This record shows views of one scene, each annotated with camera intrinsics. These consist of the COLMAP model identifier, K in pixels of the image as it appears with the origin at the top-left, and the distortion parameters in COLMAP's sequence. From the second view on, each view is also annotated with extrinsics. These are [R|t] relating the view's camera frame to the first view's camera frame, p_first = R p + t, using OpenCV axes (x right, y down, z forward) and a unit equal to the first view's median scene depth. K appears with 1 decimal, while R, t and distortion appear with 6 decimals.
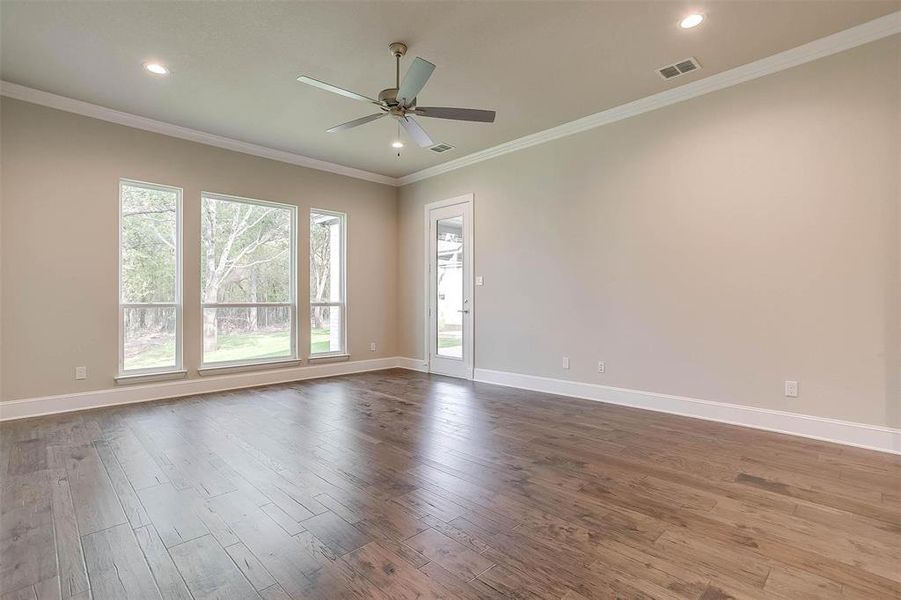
lens RADIAL K [[429.7, 0, 453.6], [0, 429.7, 303.7], [0, 0, 1]] dist [-0.018944, 0.000321]
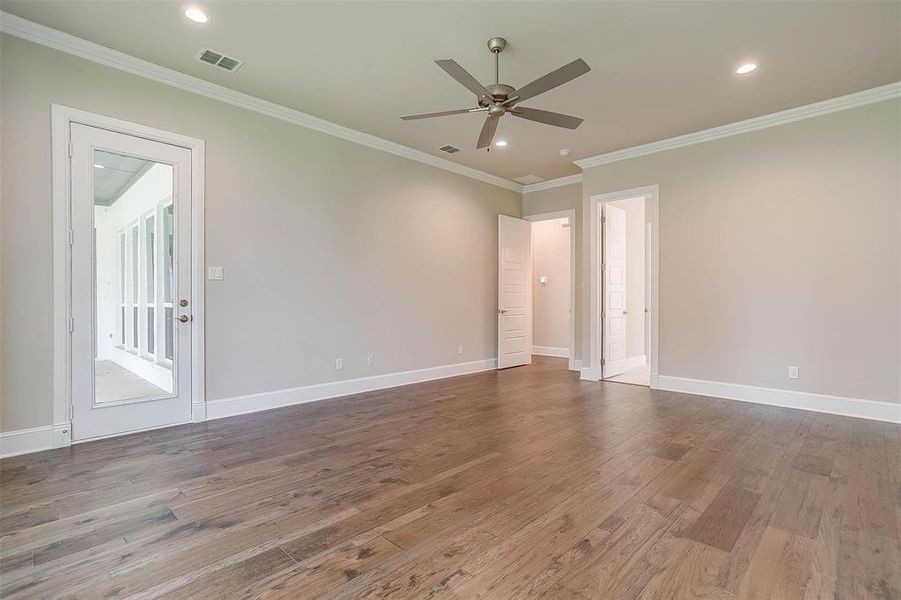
lens RADIAL K [[429.7, 0, 453.6], [0, 429.7, 303.7], [0, 0, 1]] dist [-0.018944, 0.000321]
pose [[-0.002922, -0.000932, 0.999995, -0.625337], [0.007536, 0.999971, 0.000954, -0.001544], [-0.999967, 0.007539, -0.002915, 0.620840]]
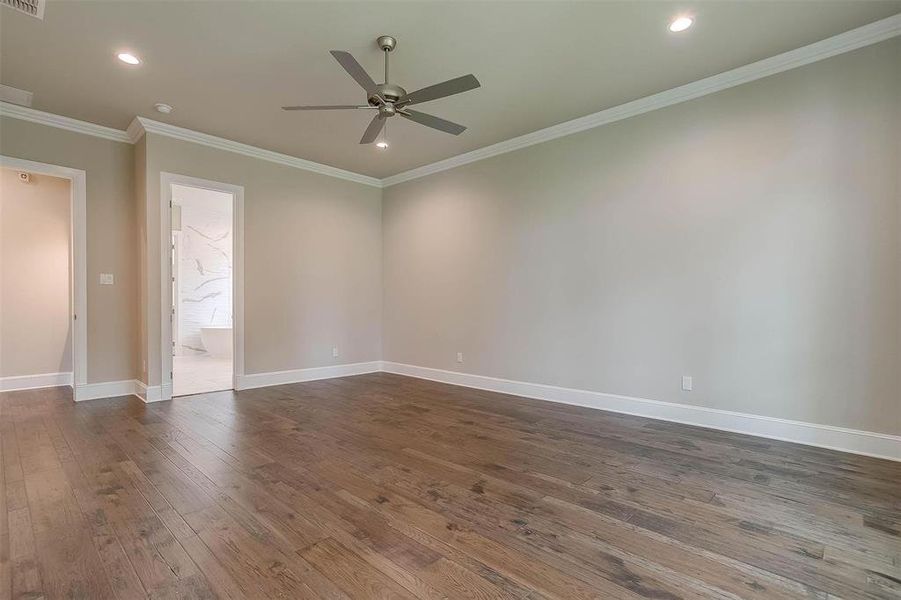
lens RADIAL K [[429.7, 0, 453.6], [0, 429.7, 303.7], [0, 0, 1]] dist [-0.018944, 0.000321]
pose [[-0.999962, -0.000178, -0.008665, -0.153790], [-0.000251, 0.999964, 0.008513, -0.007319], [0.008663, 0.008515, -0.999926, 1.113444]]
